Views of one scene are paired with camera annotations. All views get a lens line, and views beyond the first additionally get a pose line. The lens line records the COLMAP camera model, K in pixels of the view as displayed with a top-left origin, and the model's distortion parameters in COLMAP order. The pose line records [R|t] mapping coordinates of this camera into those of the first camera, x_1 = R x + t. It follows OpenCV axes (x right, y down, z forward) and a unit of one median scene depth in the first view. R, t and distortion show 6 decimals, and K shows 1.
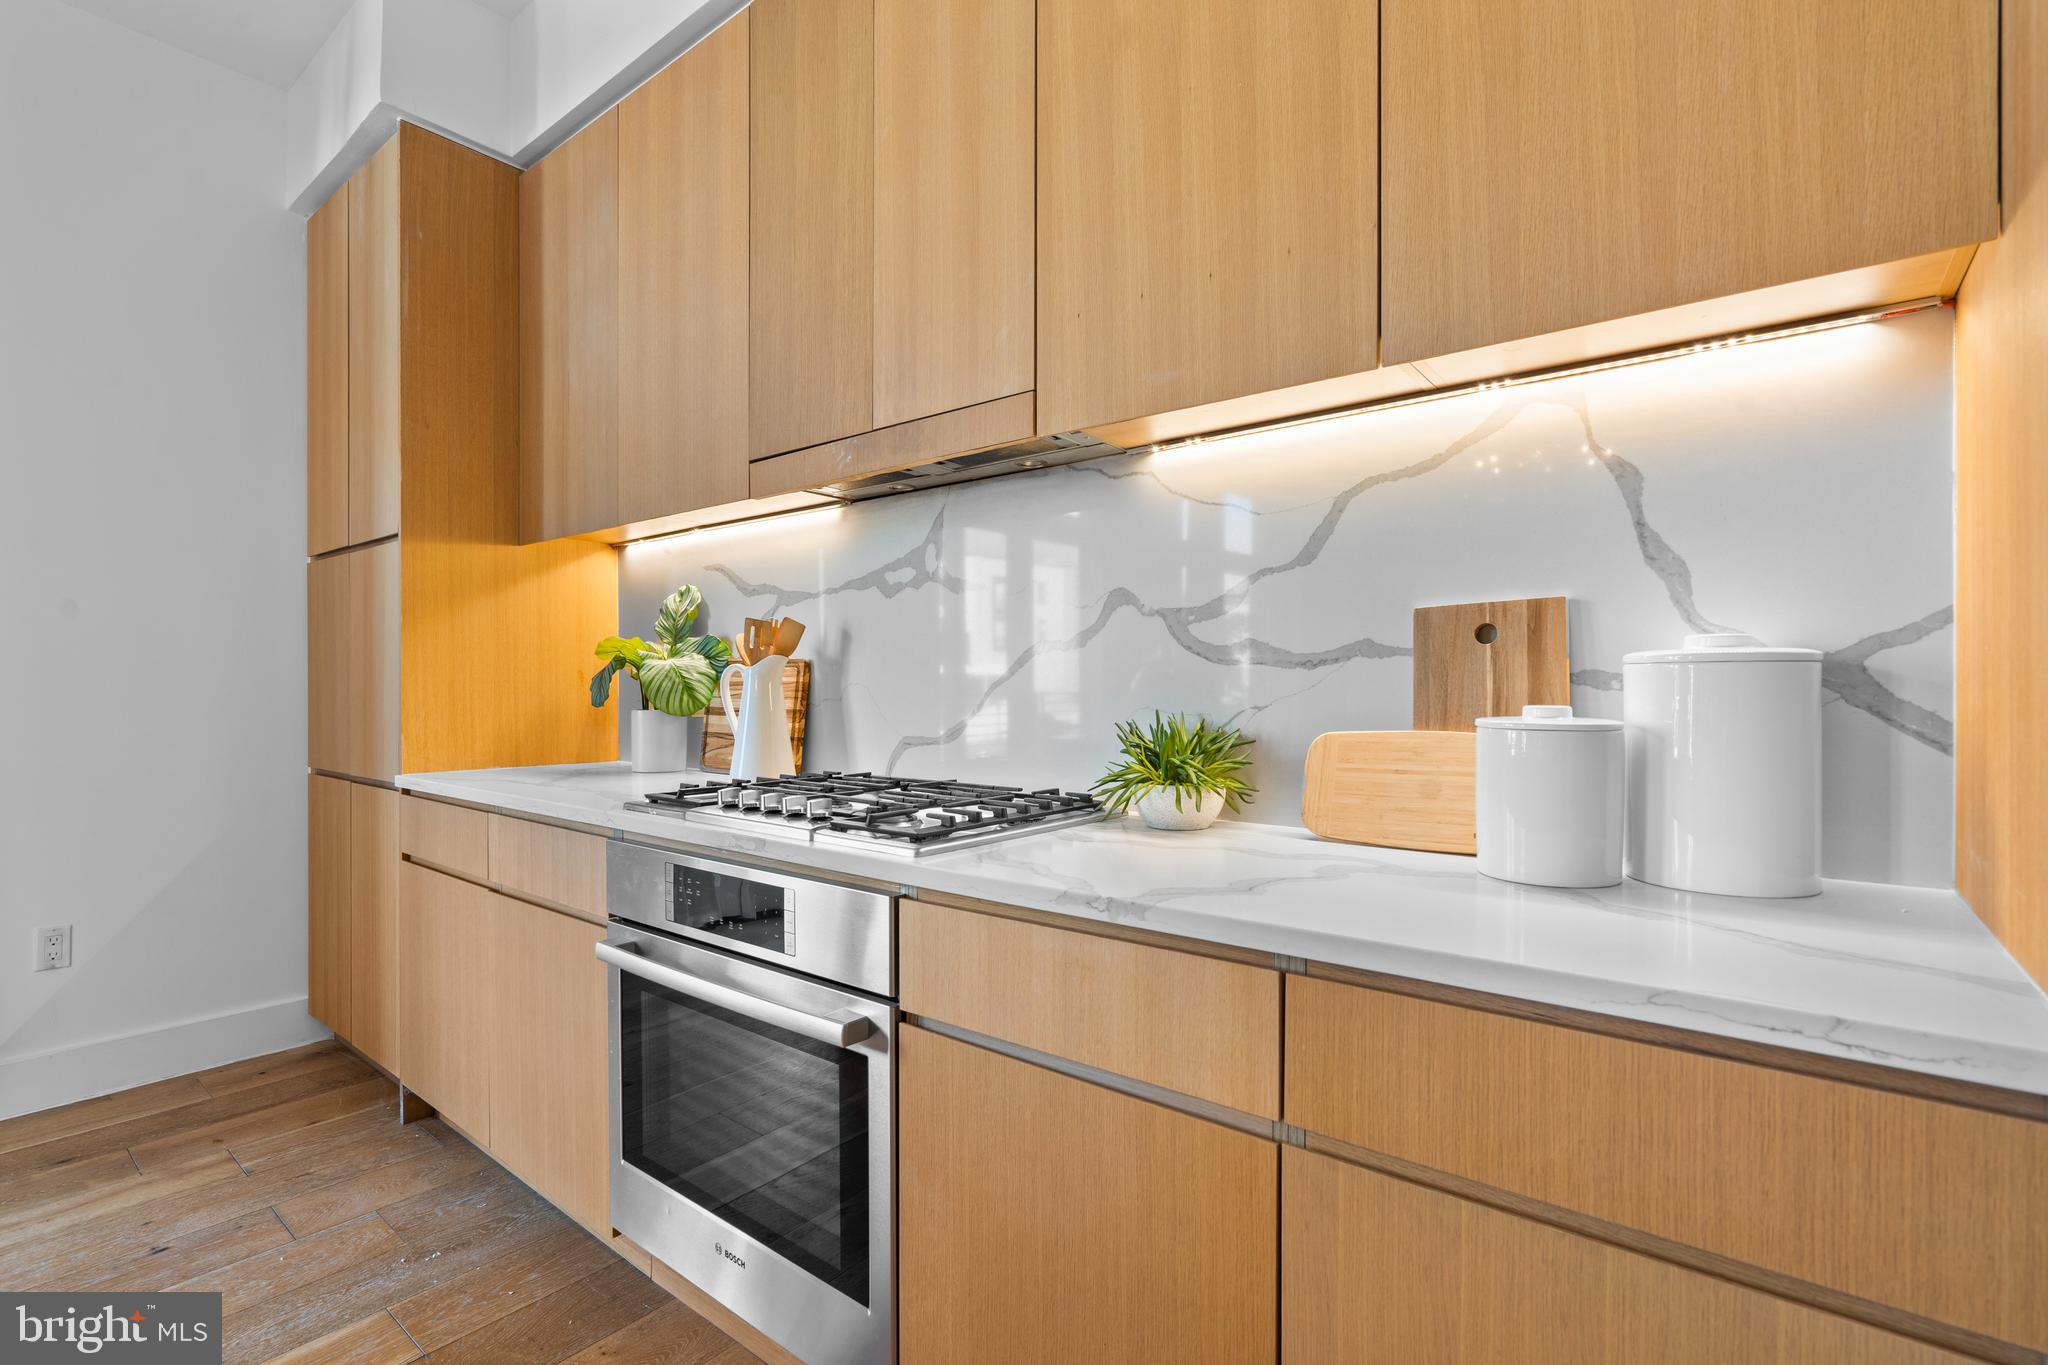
lens RADIAL K [[941.6, 0, 1018.7], [0, 941.6, 690.6], [0, 0, 1]] dist [0.001238, 0.000427]
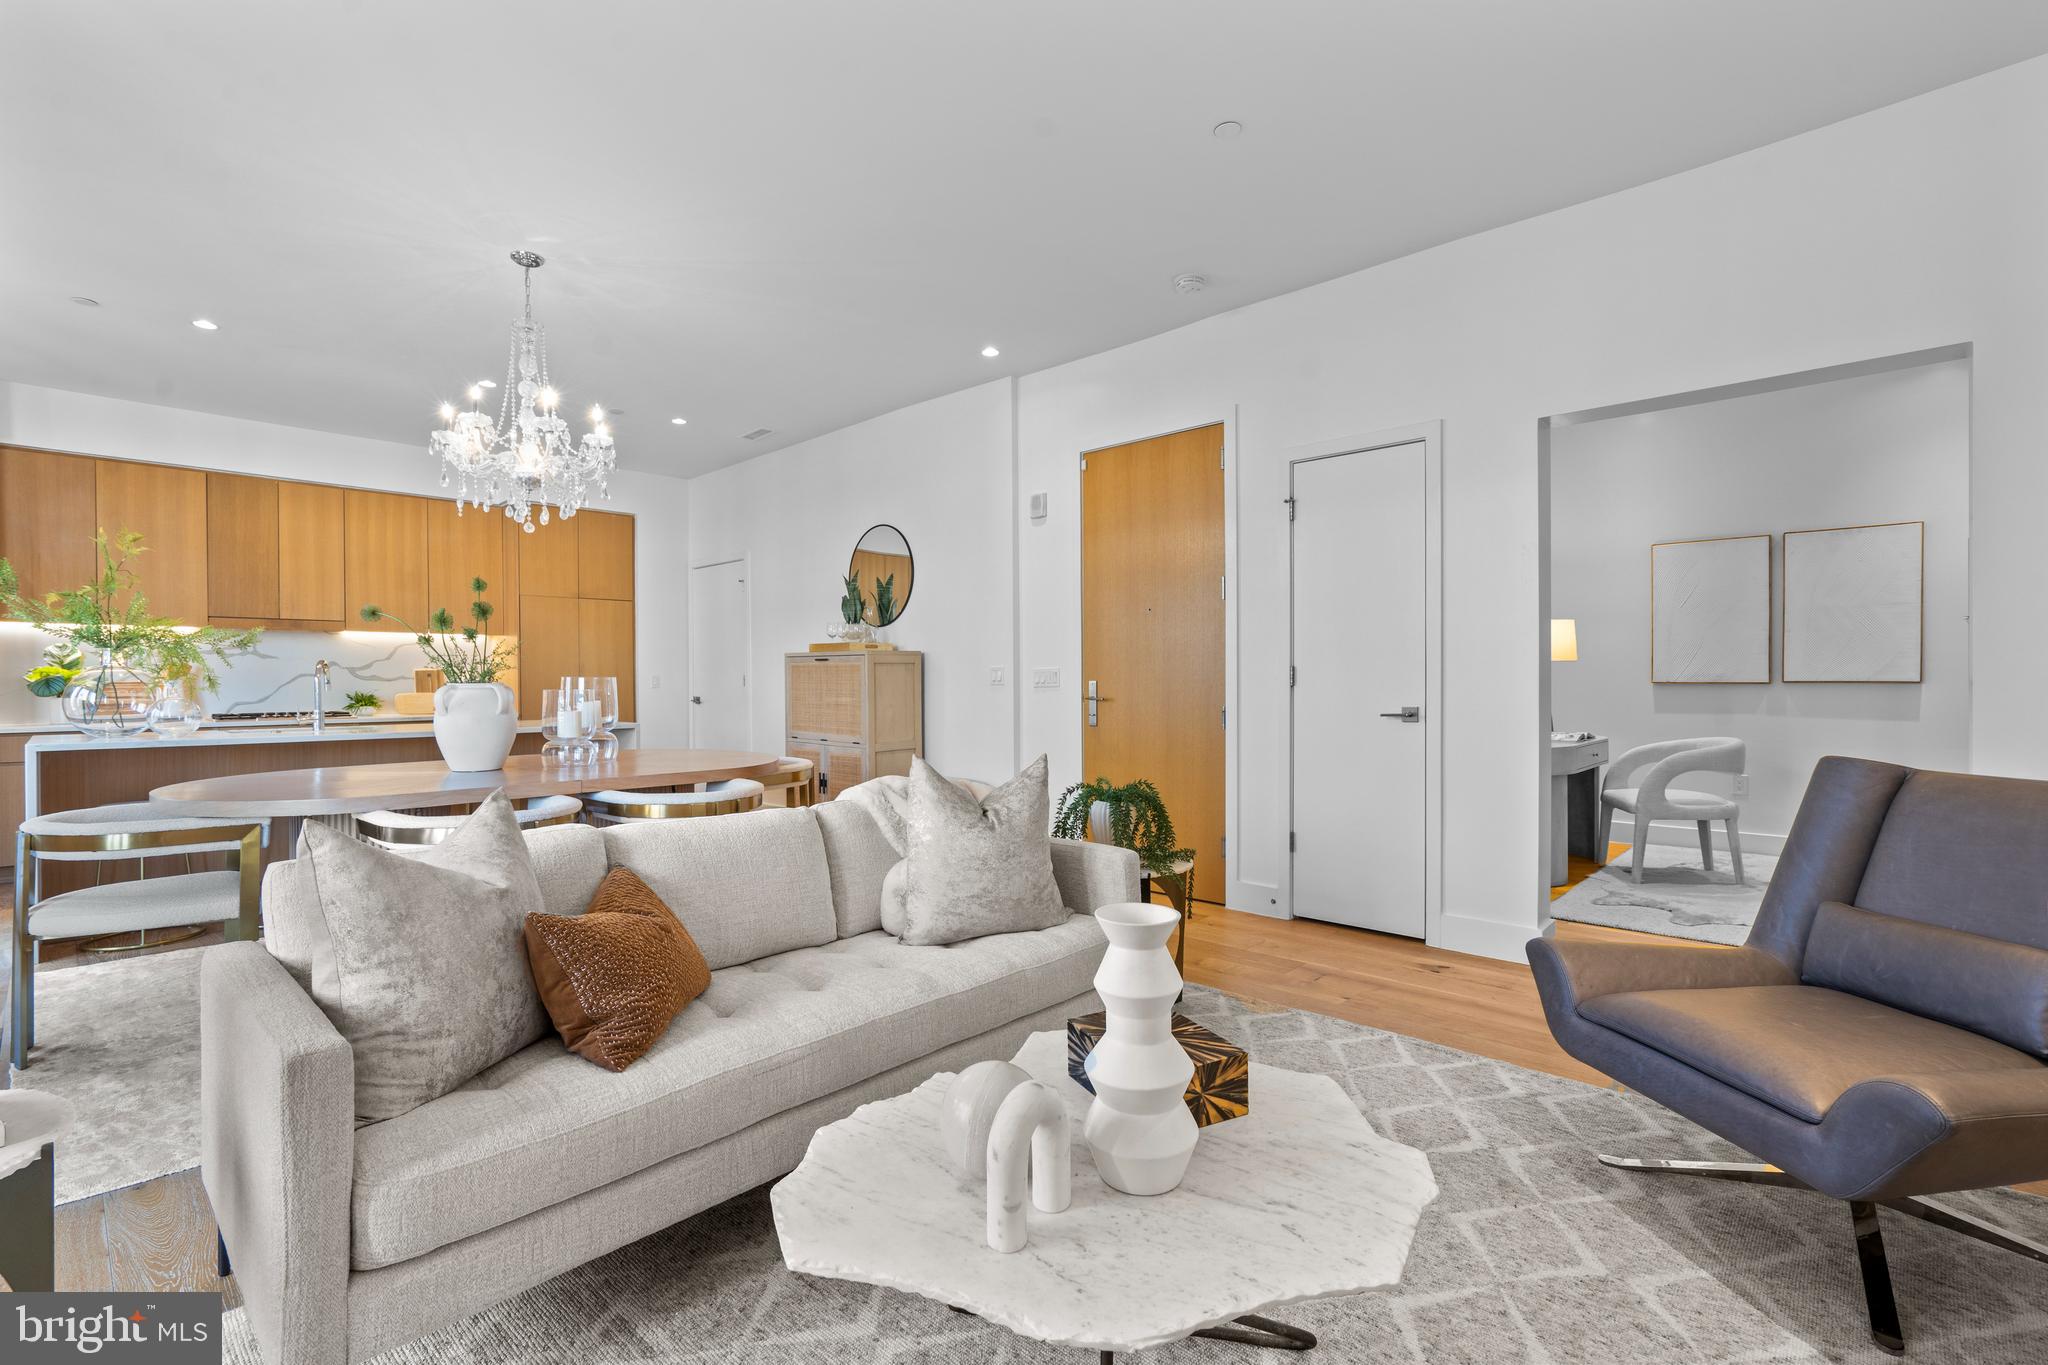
lens RADIAL K [[941.6, 0, 1020.7], [0, 941.6, 687.3], [0, 0, 1]] dist [0.001238, 0.000427]
pose [[0.093205, -0.006232, 0.995627, -4.254150], [0.011550, 0.999920, 0.005177, 0.017965], [-0.995580, 0.011017, 0.093269, -2.704448]]
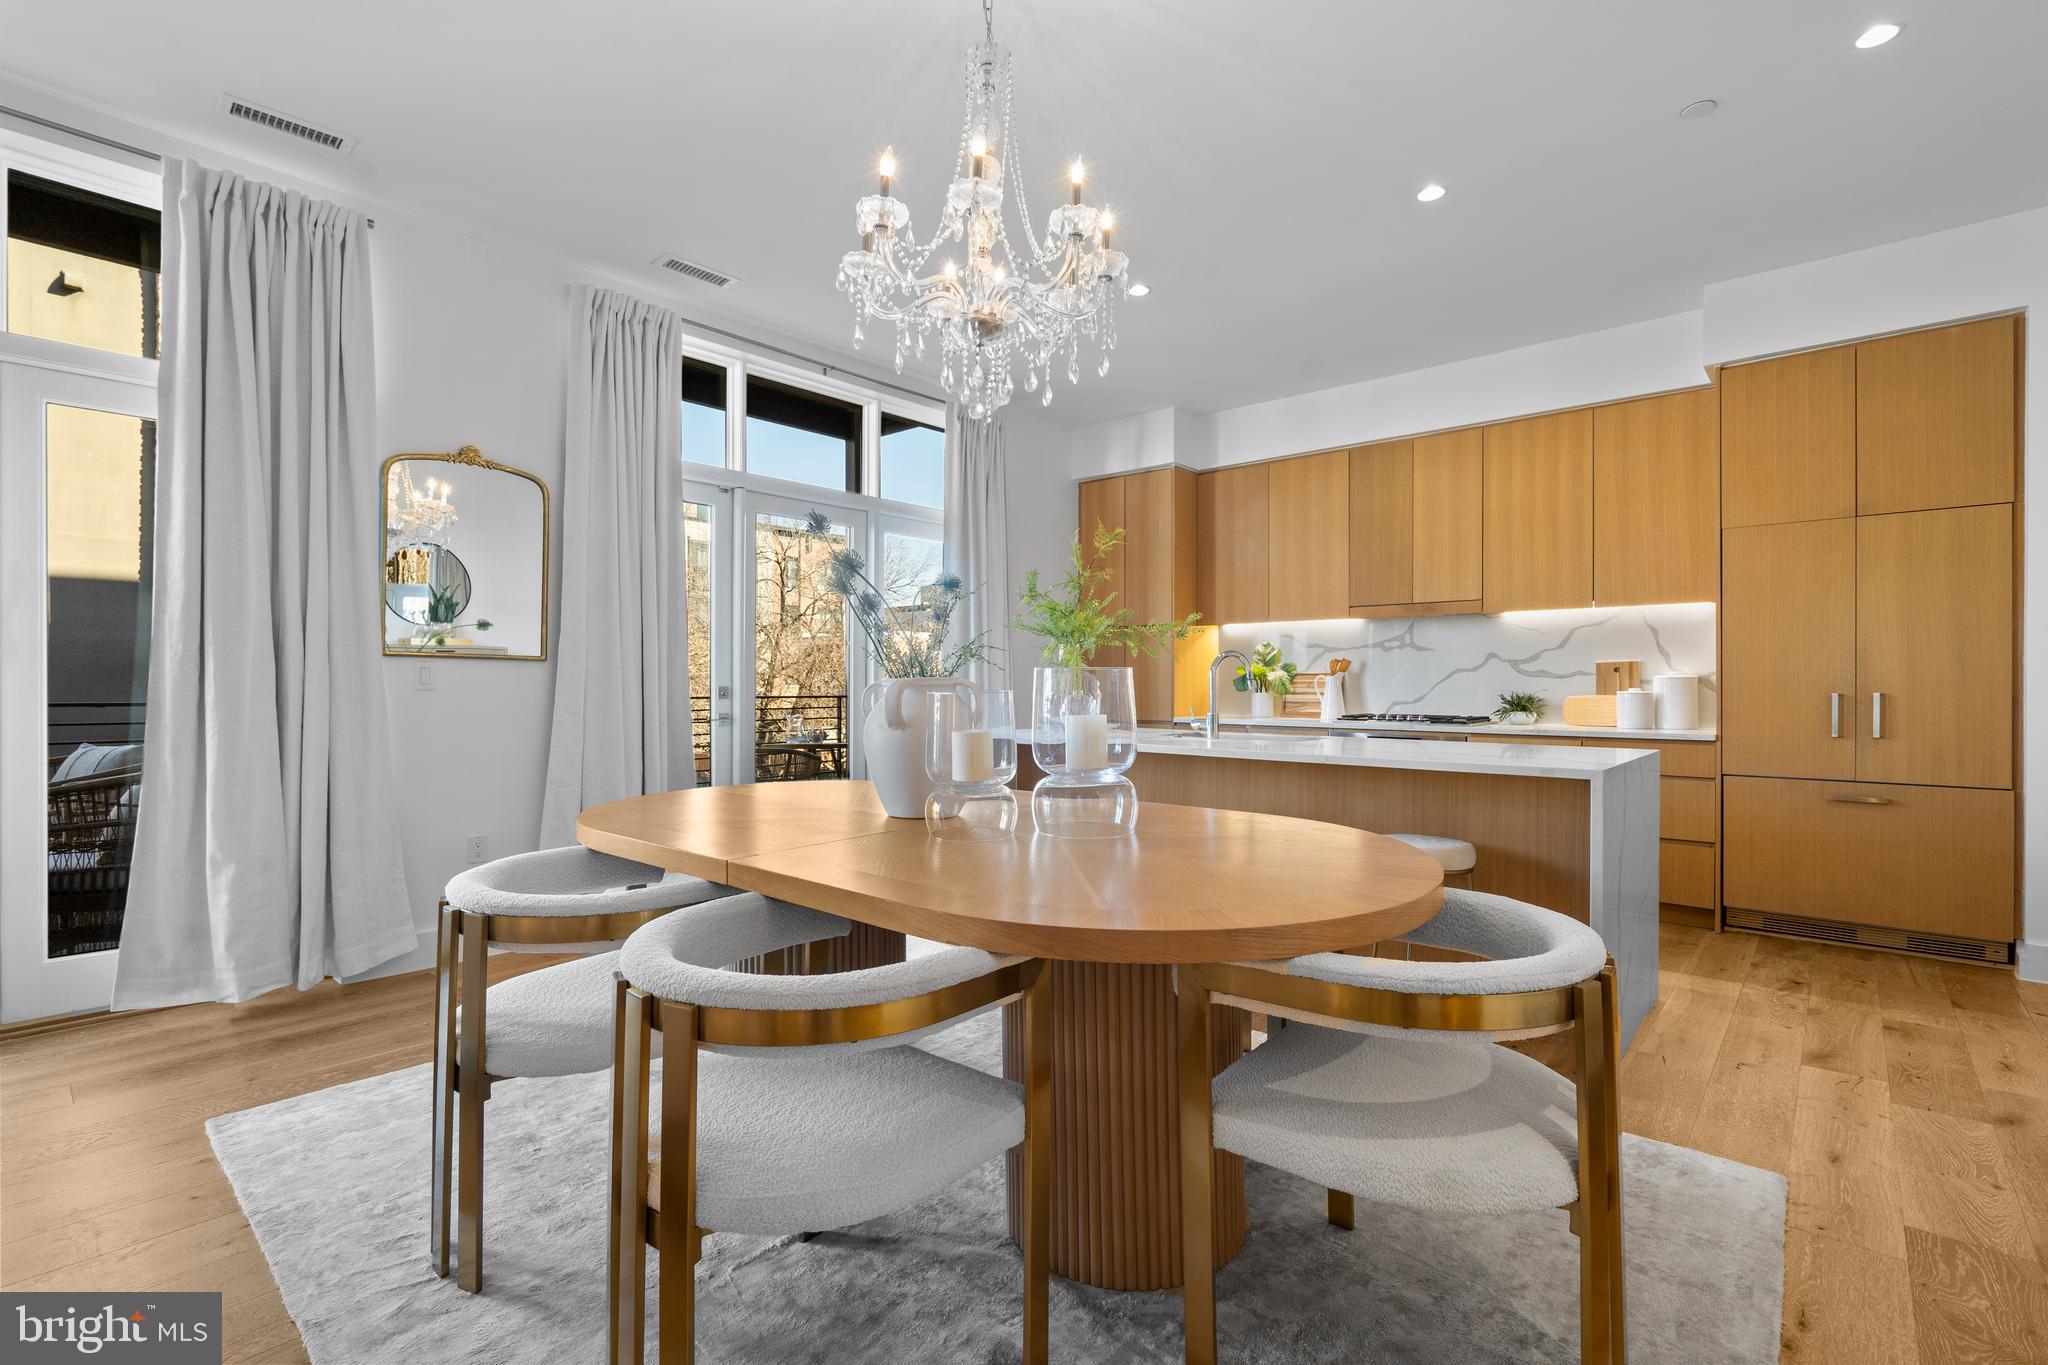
lens RADIAL K [[941.6, 0, 1024.7], [0, 941.6, 671.1], [0, 0, 1]] dist [0.001238, 0.000427]
pose [[0.999440, -0.004985, -0.033074, -1.582778], [0.004643, 0.999935, -0.010405, -0.024268], [0.033124, 0.010246, 0.999399, -2.580736]]
